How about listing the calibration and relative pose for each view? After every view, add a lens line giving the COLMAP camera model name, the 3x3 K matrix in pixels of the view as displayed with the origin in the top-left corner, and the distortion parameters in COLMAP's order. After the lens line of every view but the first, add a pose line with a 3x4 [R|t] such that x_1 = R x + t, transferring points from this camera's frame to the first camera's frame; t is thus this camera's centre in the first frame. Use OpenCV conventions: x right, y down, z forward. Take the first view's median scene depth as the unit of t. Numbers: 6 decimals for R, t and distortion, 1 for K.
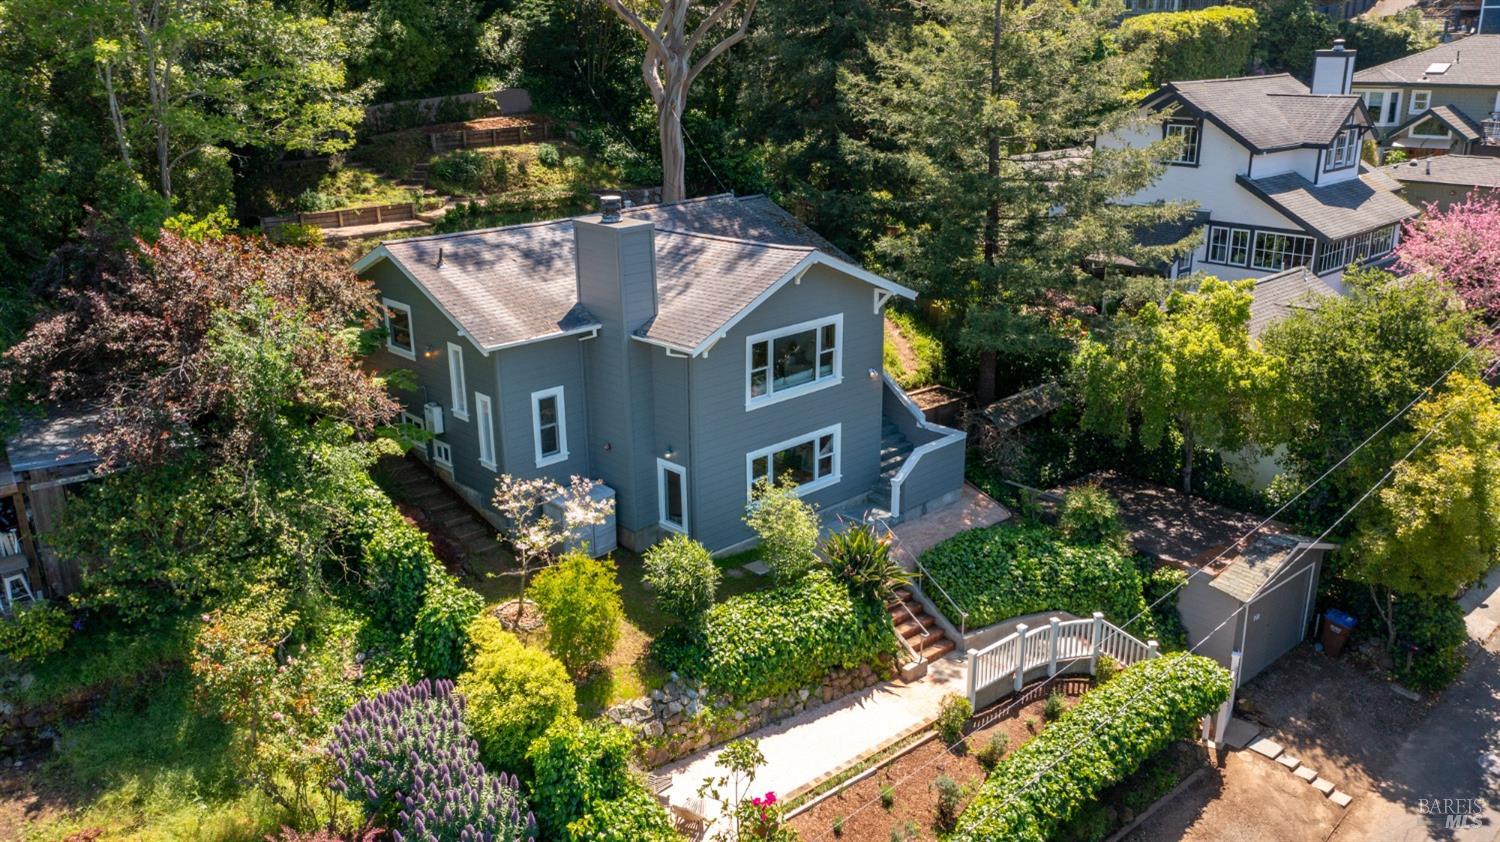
lens RADIAL K [[1188.1, 0, 750.0], [0, 1188.1, 421.0], [0, 0, 1]] dist [-0.005507, -0.003847]
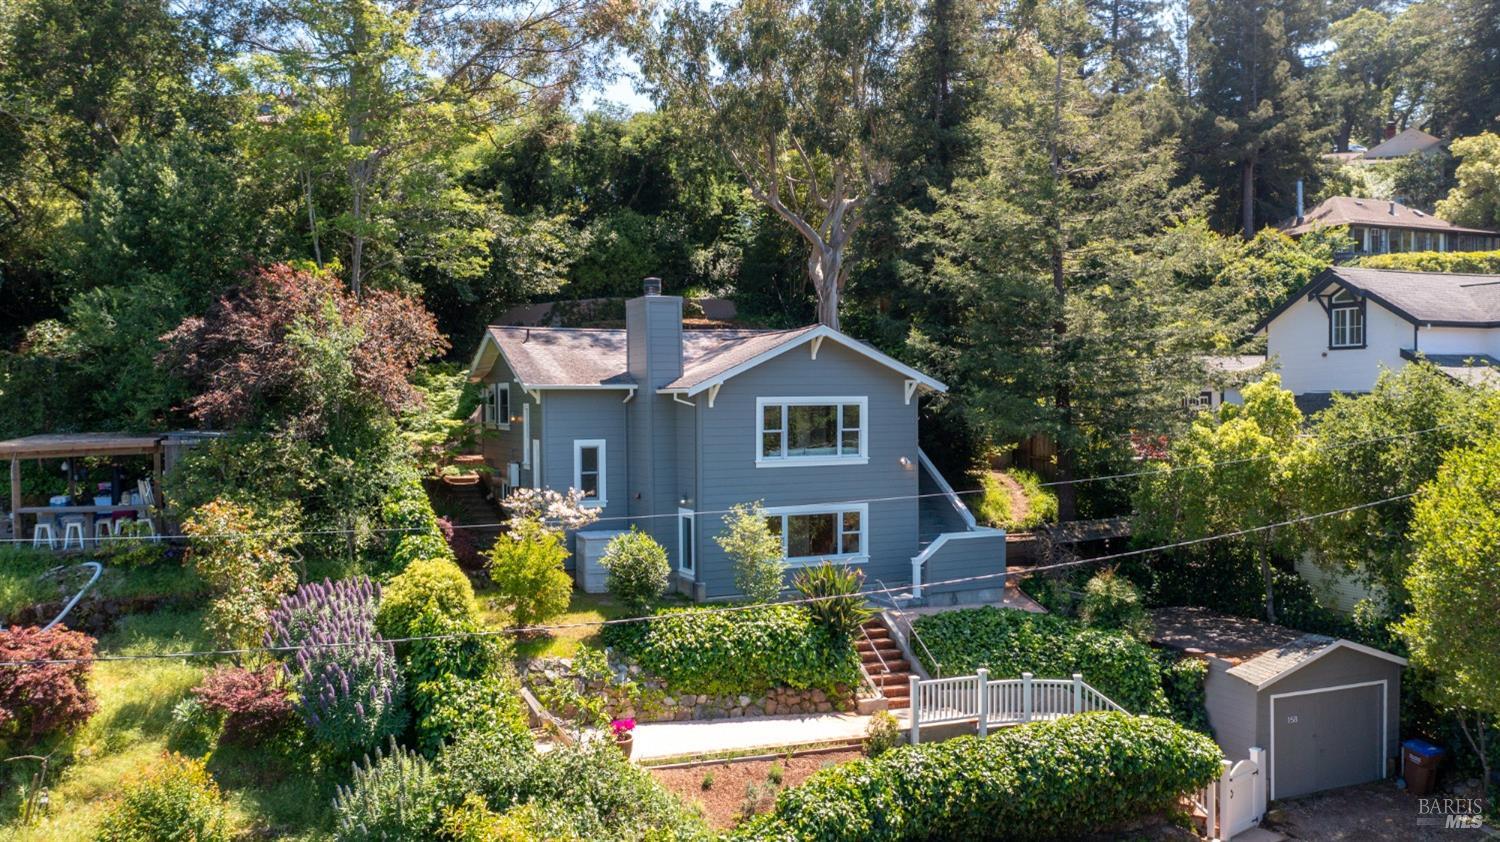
lens RADIAL K [[1188.1, 0, 750.0], [0, 1188.1, 421.0], [0, 0, 1]] dist [-0.005507, -0.003847]
pose [[0.946897, 0.010032, -0.321381, 0.338088], [-0.103101, 0.956209, -0.273923, 0.248298], [0.304560, 0.292512, 0.906466, -0.010410]]
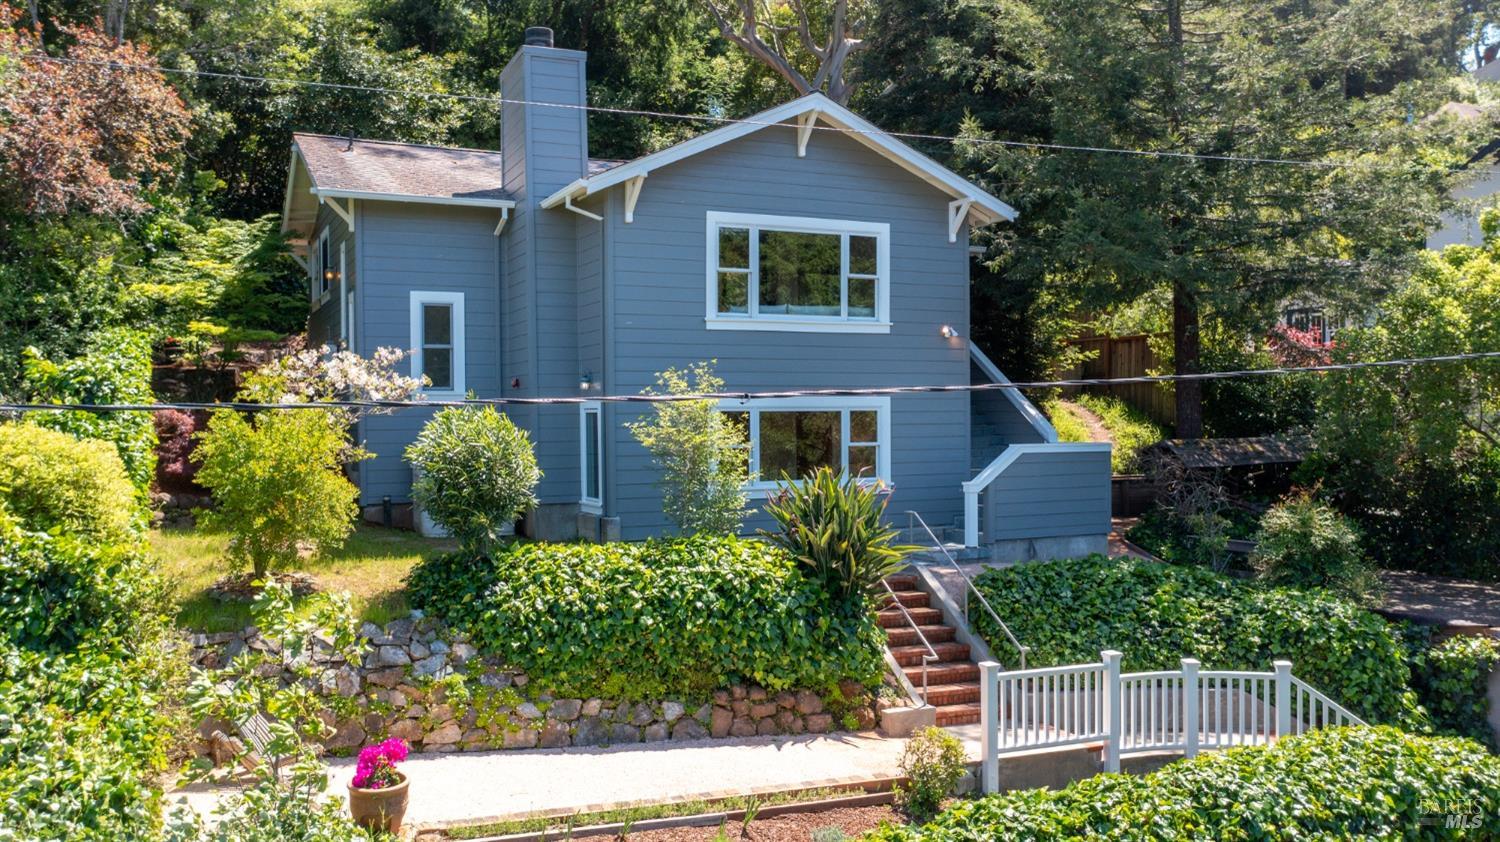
lens RADIAL K [[1254.3, 0, 750.0], [0, 1254.3, 421.0], [0, 0, 1]] dist [-0.012497, -0.002760]
pose [[0.949028, 0.003692, -0.315169, 0.236037], [-0.100299, 0.951490, -0.290873, 0.237843], [0.298806, 0.307658, 0.903361, 0.385100]]
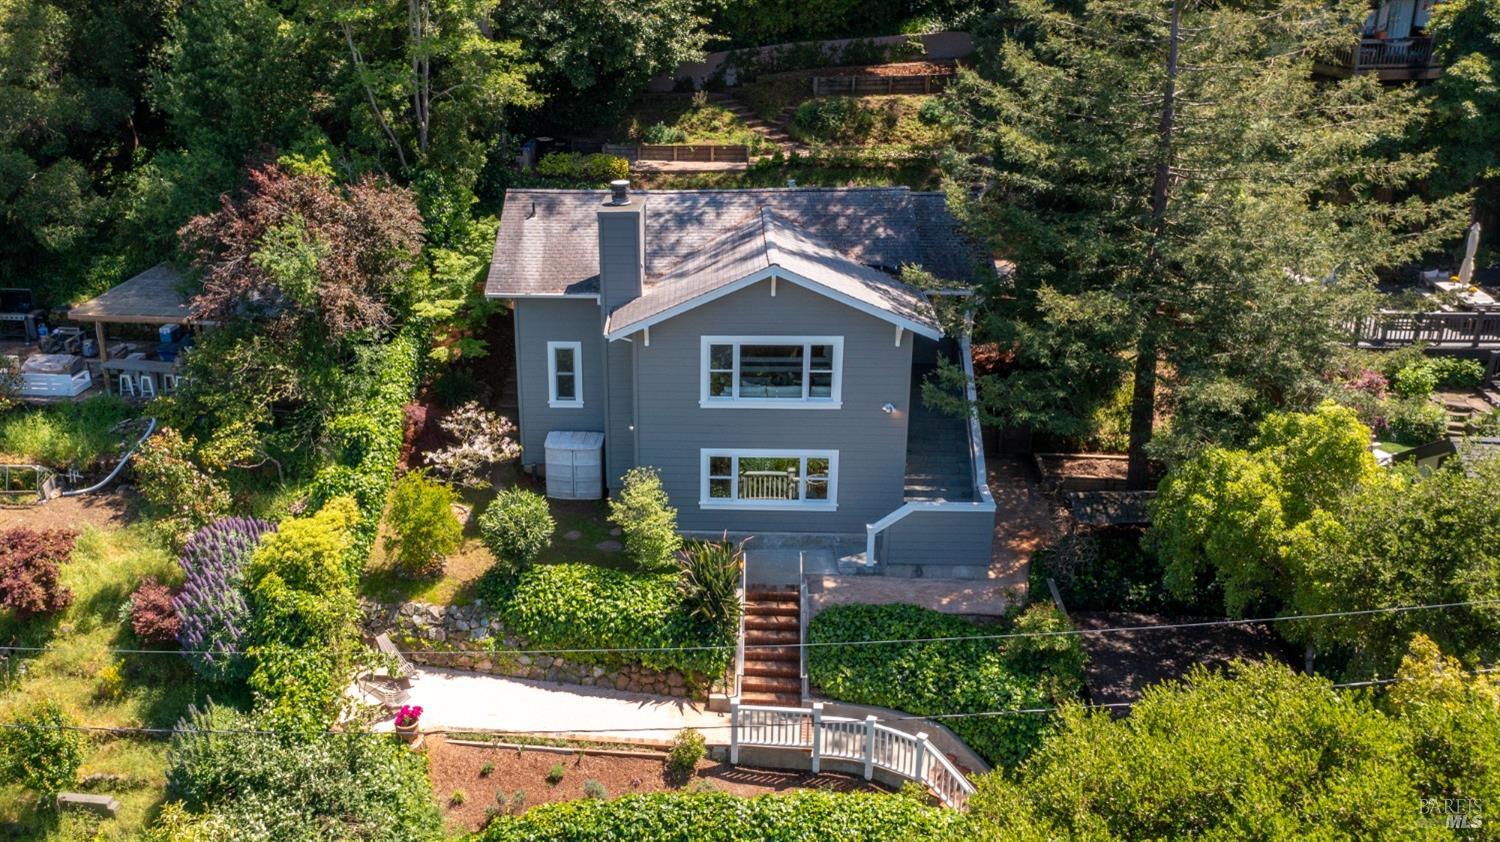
lens RADIAL K [[1386.7, 0, 618.0], [0, 1386.7, 419.3], [0, 0, 1]] dist [-0.008979, -0.003606]
pose [[0.673657, 0.265773, -0.689602, 0.758886], [-0.221540, 0.962810, 0.154650, -0.163795], [0.705058, 0.048594, 0.707483, 0.106800]]
